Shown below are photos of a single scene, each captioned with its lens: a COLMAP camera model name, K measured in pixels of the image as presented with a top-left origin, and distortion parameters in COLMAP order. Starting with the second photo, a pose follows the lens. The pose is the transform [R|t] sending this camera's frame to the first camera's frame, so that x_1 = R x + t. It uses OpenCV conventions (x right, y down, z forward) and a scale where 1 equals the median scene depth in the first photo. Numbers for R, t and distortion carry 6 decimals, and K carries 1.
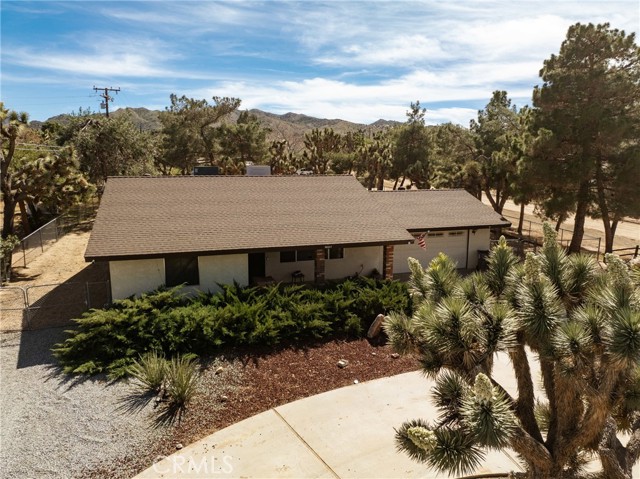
lens RADIAL K [[451.8, 0, 322.4], [0, 451.8, 235.1], [0, 0, 1]] dist [-0.041869, 0.013602]
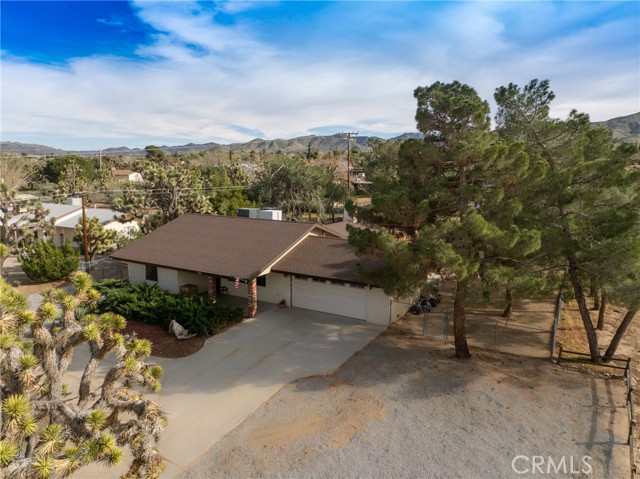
lens RADIAL K [[451.8, 0, 318.5], [0, 451.8, 238.2], [0, 0, 1]] dist [-0.041869, 0.013602]
pose [[0.662747, 0.113805, -0.740146, 1.249849], [-0.130223, 0.990840, 0.035746, -0.175638], [0.737434, 0.072694, 0.671496, 0.246707]]
